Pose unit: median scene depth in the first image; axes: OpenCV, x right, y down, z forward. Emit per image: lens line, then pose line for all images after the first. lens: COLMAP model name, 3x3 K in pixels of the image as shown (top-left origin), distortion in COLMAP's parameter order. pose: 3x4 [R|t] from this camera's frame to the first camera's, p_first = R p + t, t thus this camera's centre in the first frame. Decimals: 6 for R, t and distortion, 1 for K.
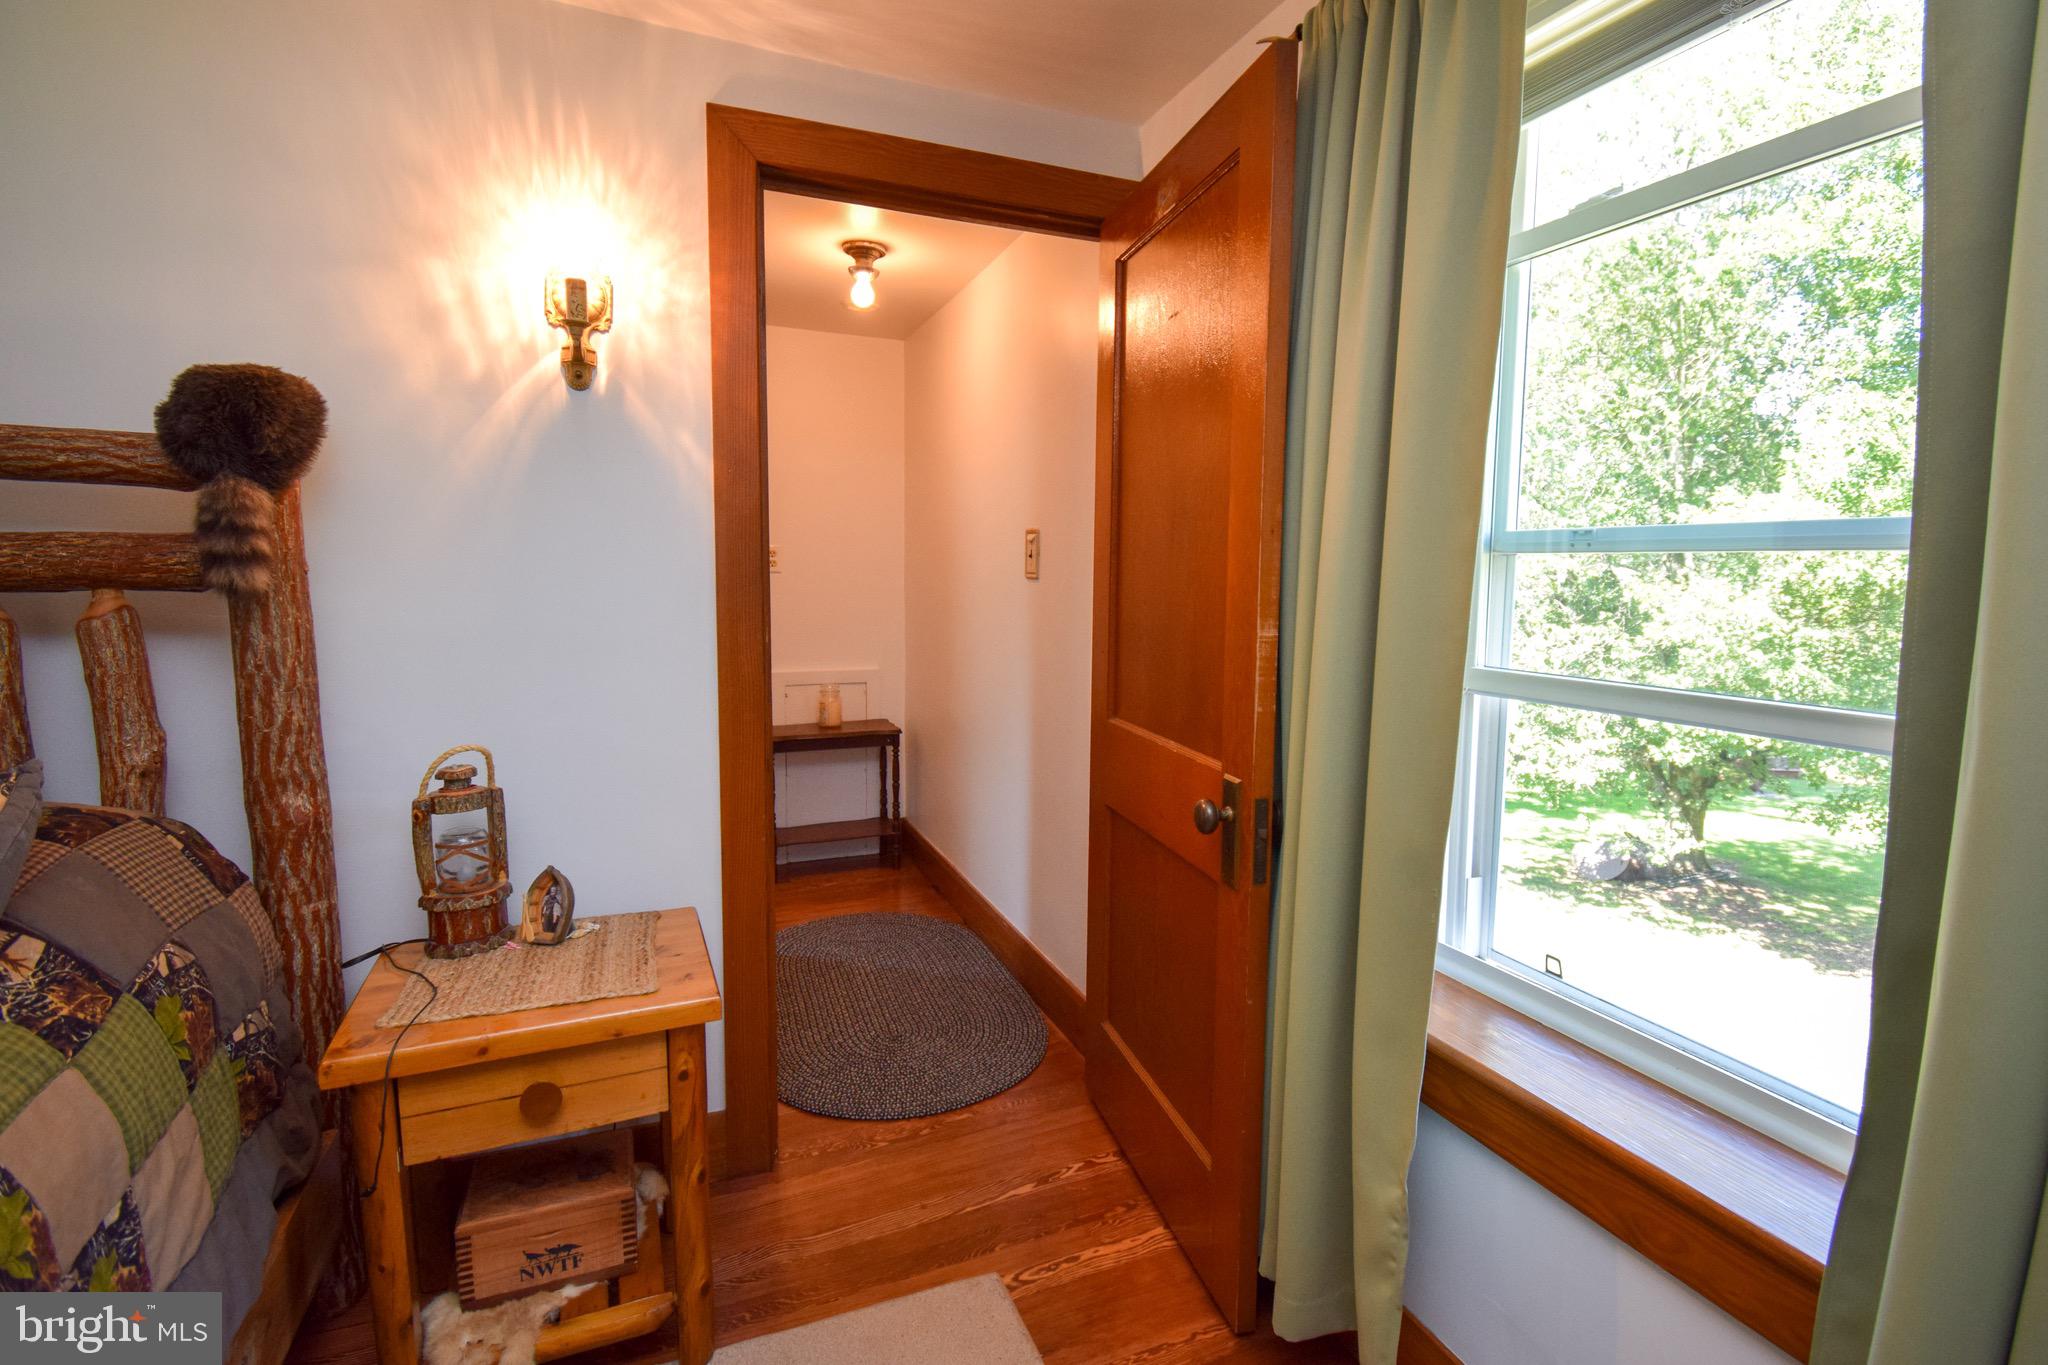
lens RADIAL K [[917.7, 0, 1026.7], [0, 917.7, 673.9], [0, 0, 1]] dist [0.024084, -0.026667]
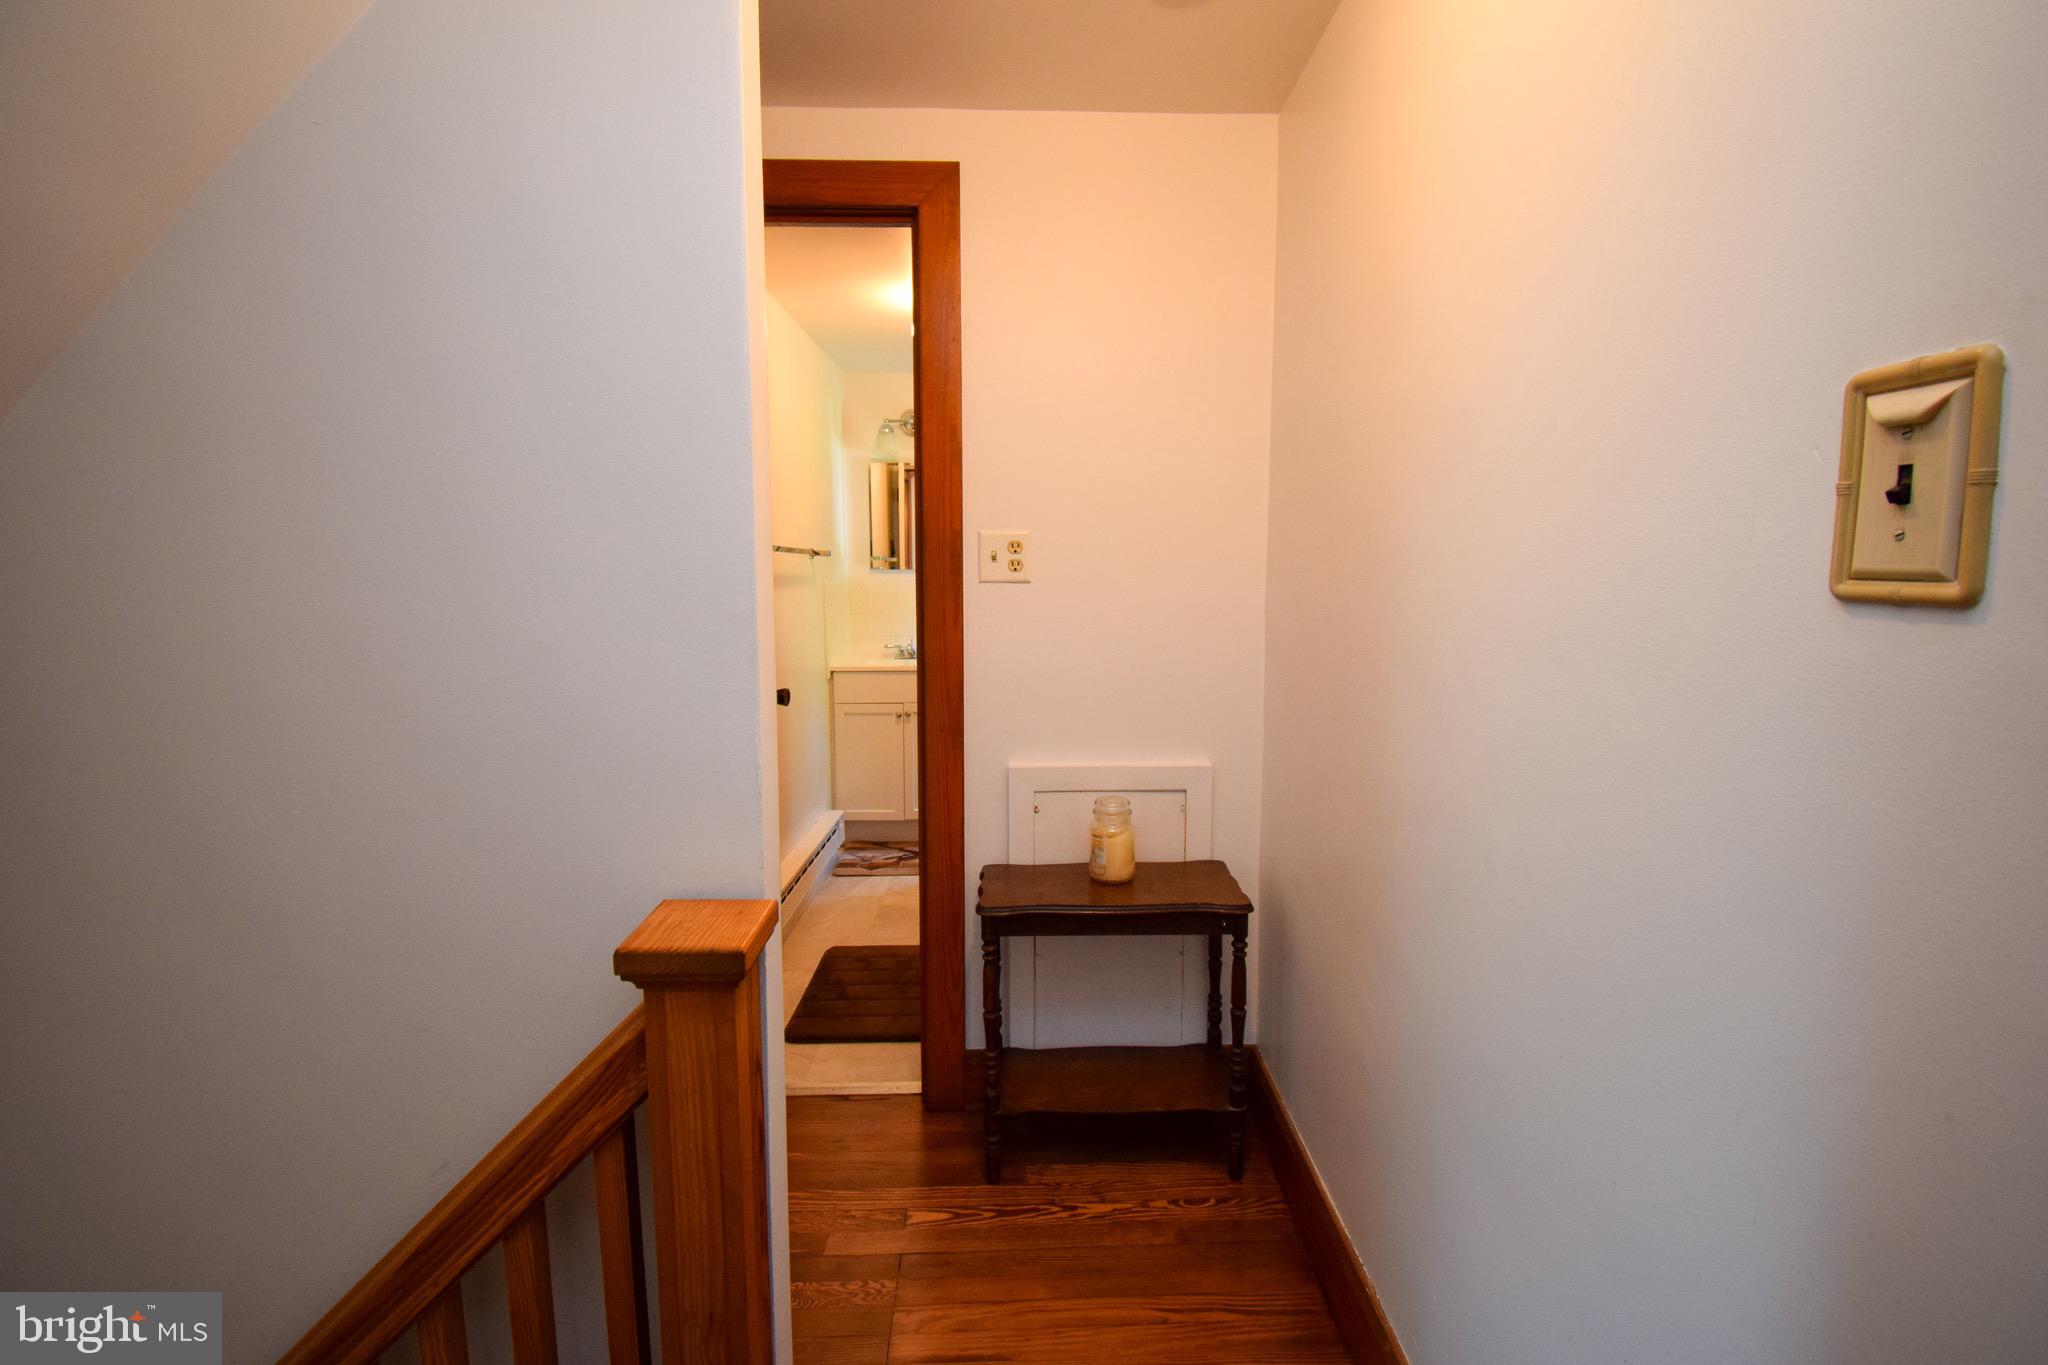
lens RADIAL K [[917.7, 0, 1026.7], [0, 917.7, 673.9], [0, 0, 1]] dist [0.024084, -0.026667]
pose [[0.930220, 0.027333, -0.365984, -0.070036], [-0.029179, 0.999574, 0.000490, -0.054733], [0.365842, 0.010224, 0.930621, 0.482978]]
